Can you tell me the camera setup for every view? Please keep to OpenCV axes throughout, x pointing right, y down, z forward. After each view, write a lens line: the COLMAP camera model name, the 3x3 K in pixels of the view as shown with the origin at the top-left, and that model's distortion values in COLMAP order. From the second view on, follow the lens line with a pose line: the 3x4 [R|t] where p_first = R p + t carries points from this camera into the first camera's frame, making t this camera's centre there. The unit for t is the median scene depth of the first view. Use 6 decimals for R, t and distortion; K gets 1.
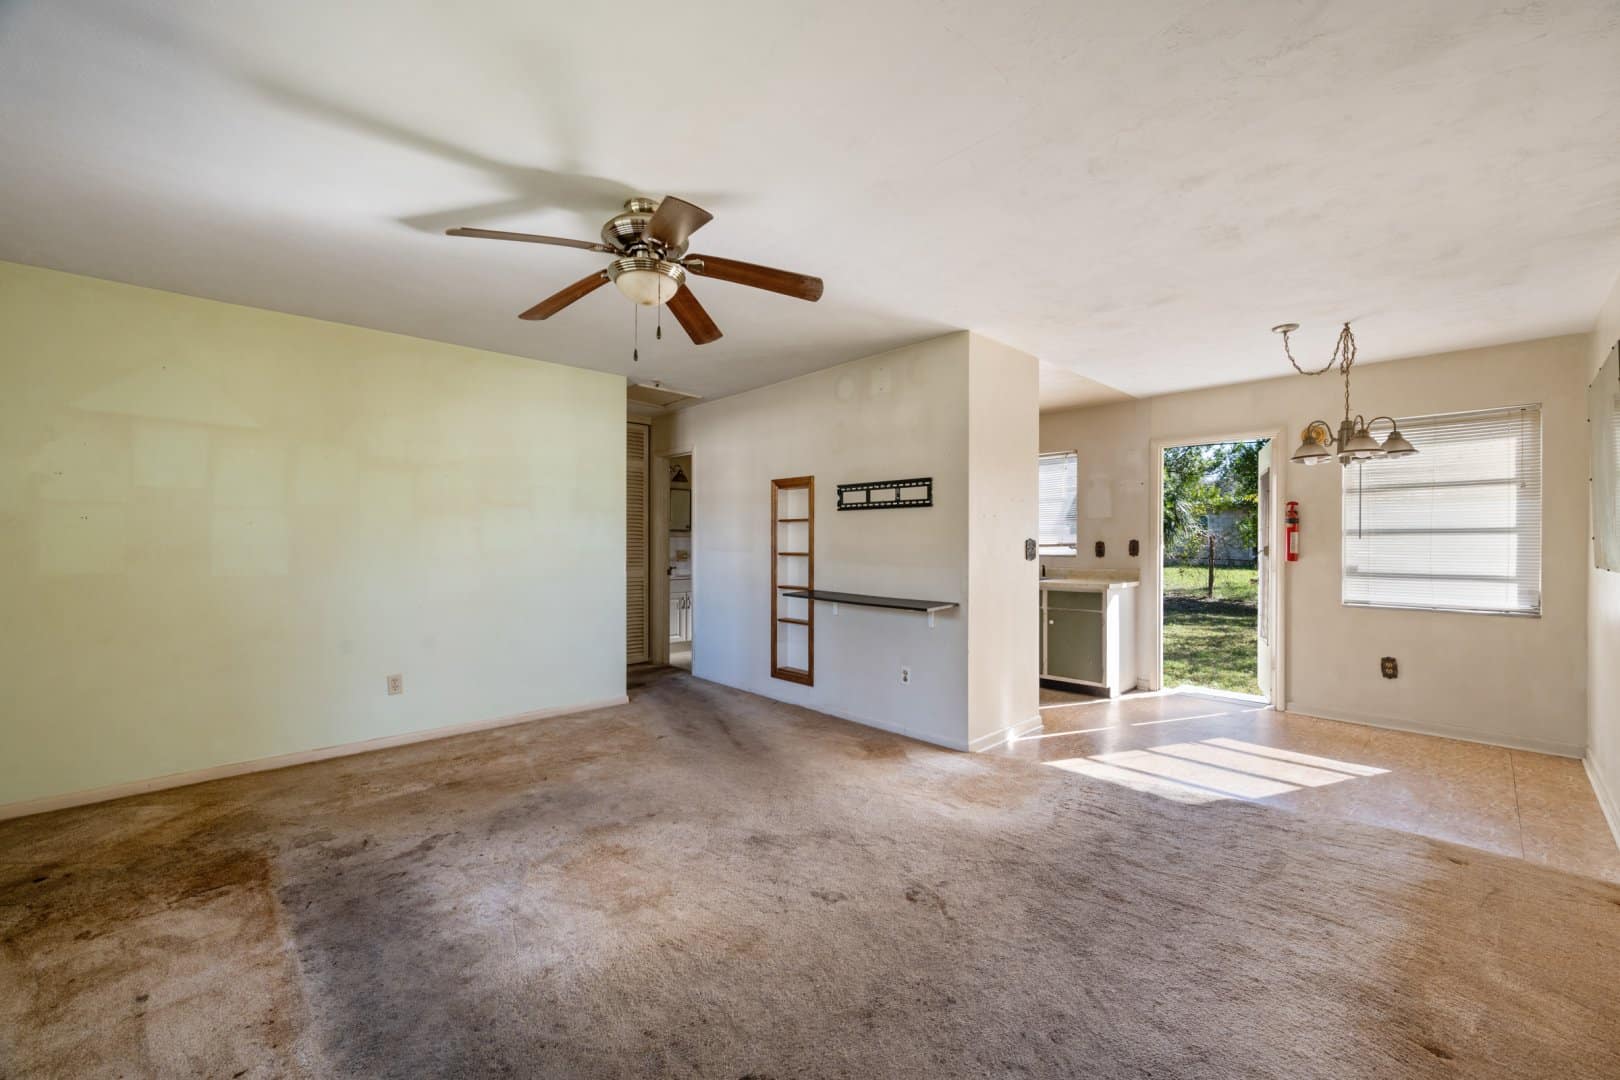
lens RADIAL K [[641.2, 0, 813.6], [0, 641.2, 543.0], [0, 0, 1]] dist [-0.001088, -0.000016]
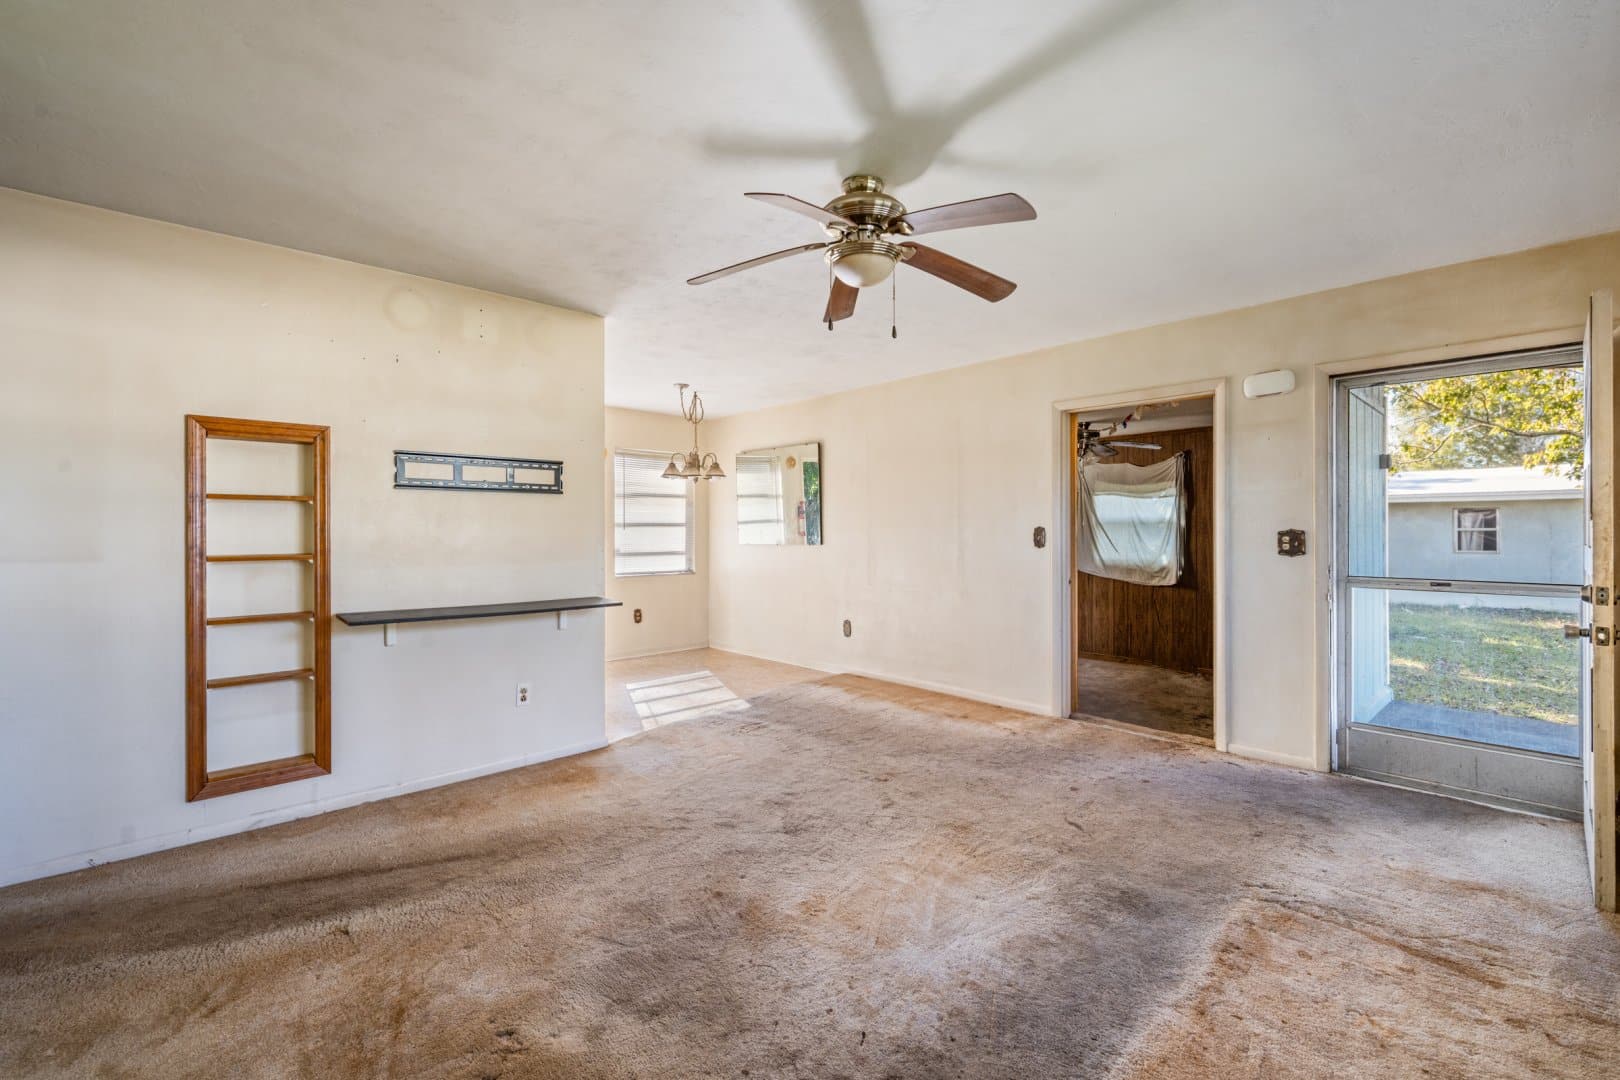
lens RADIAL K [[685.6, 0, 813.3], [0, 685.6, 533.5], [0, 0, 1]] dist [-0.001193, 0.000046]
pose [[0.013335, -0.006581, 0.999889, -0.750301], [0.008363, 0.999944, 0.006470, -0.004529], [-0.999876, 0.008276, 0.013389, 0.618179]]
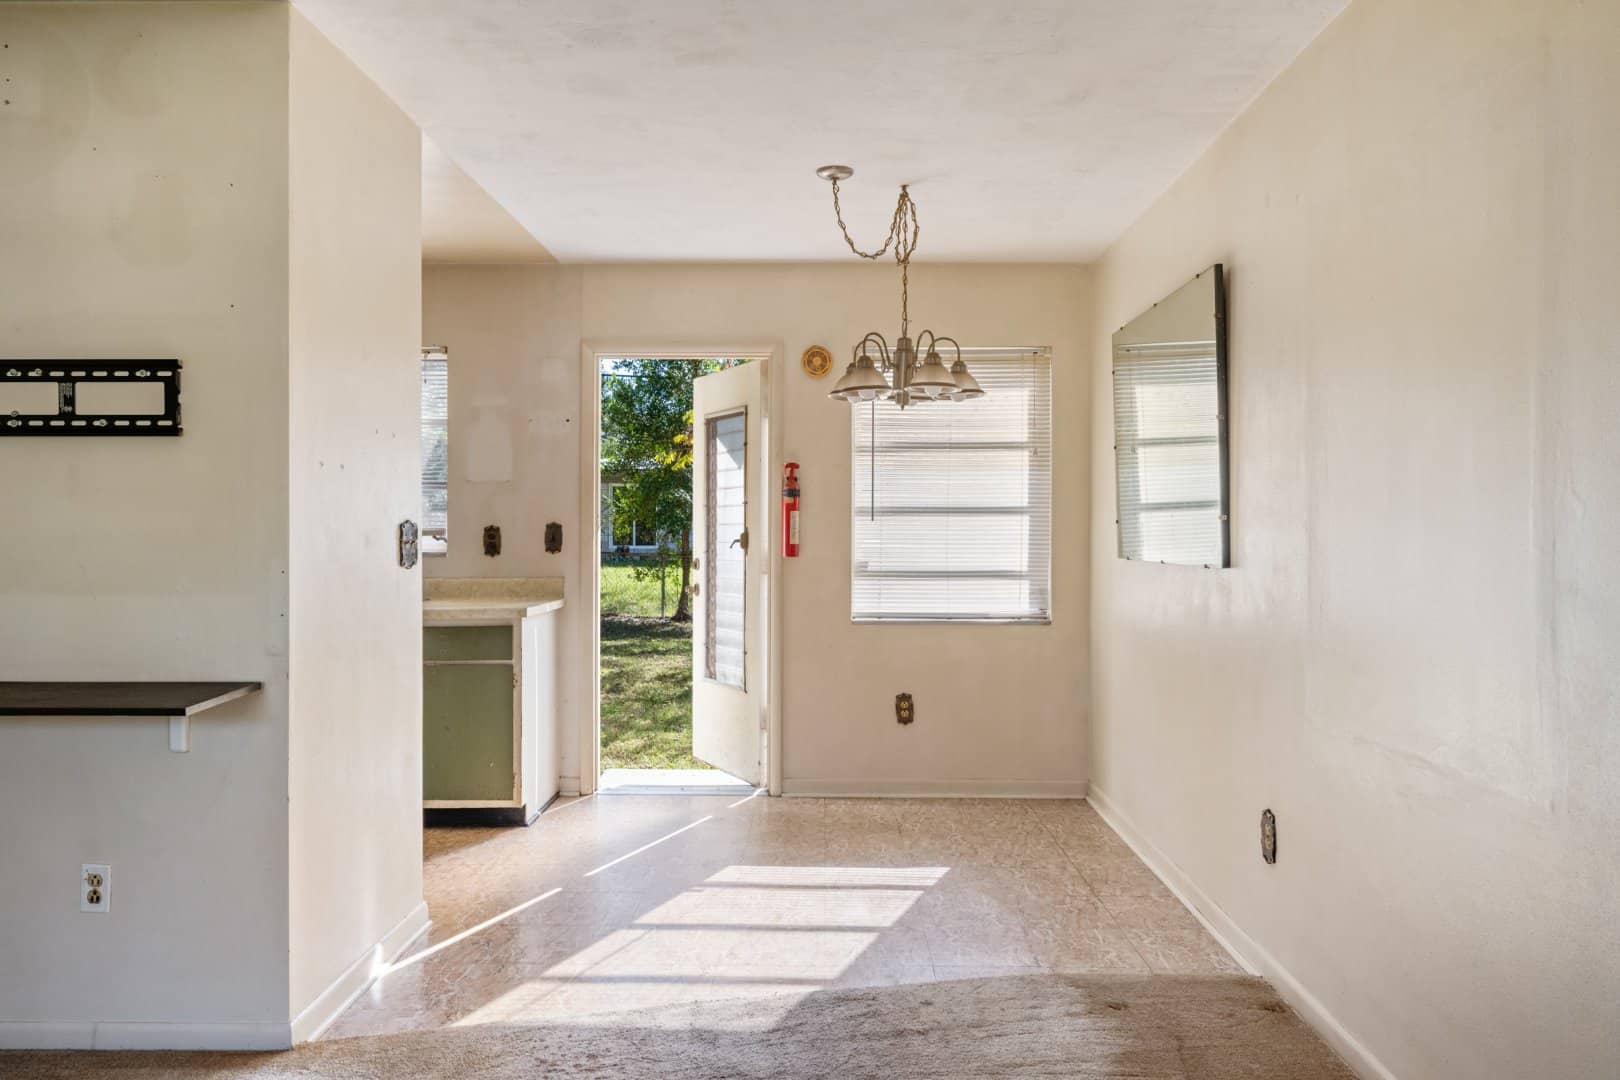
lens RADIAL K [[1108.5, 0, 809.7], [0, 1108.5, 531.3], [0, 0, 1]] dist [0.000790, 0.001314]
pose [[0.701748, -0.004740, 0.712409, -0.023727], [0.002571, 0.999988, 0.004121, -0.001307], [-0.712420, -0.001060, 0.701752, 0.257035]]
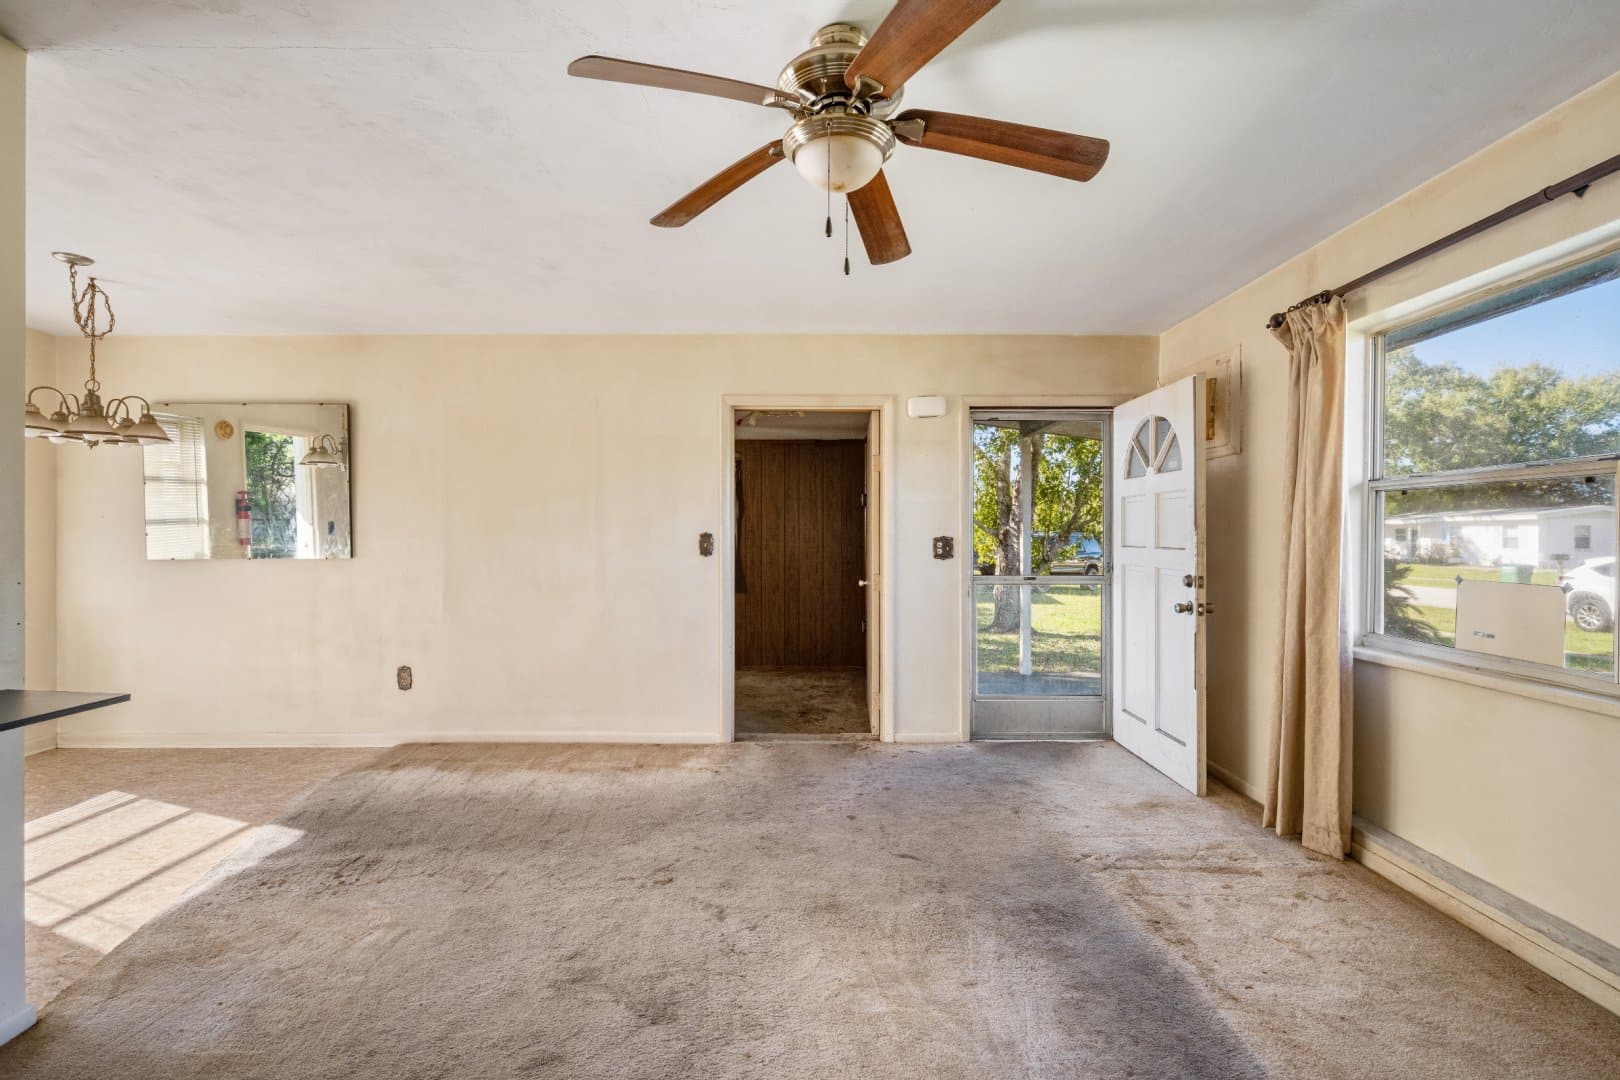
lens RADIAL K [[706.1, 0, 813.0], [0, 706.1, 537.0], [0, 0, 1]] dist [-0.000610, -0.000259]
pose [[-0.721662, -0.002954, 0.692239, -0.439278], [0.003231, 0.999966, 0.007636, -0.006273], [-0.692238, 0.007748, -0.721627, 0.905520]]
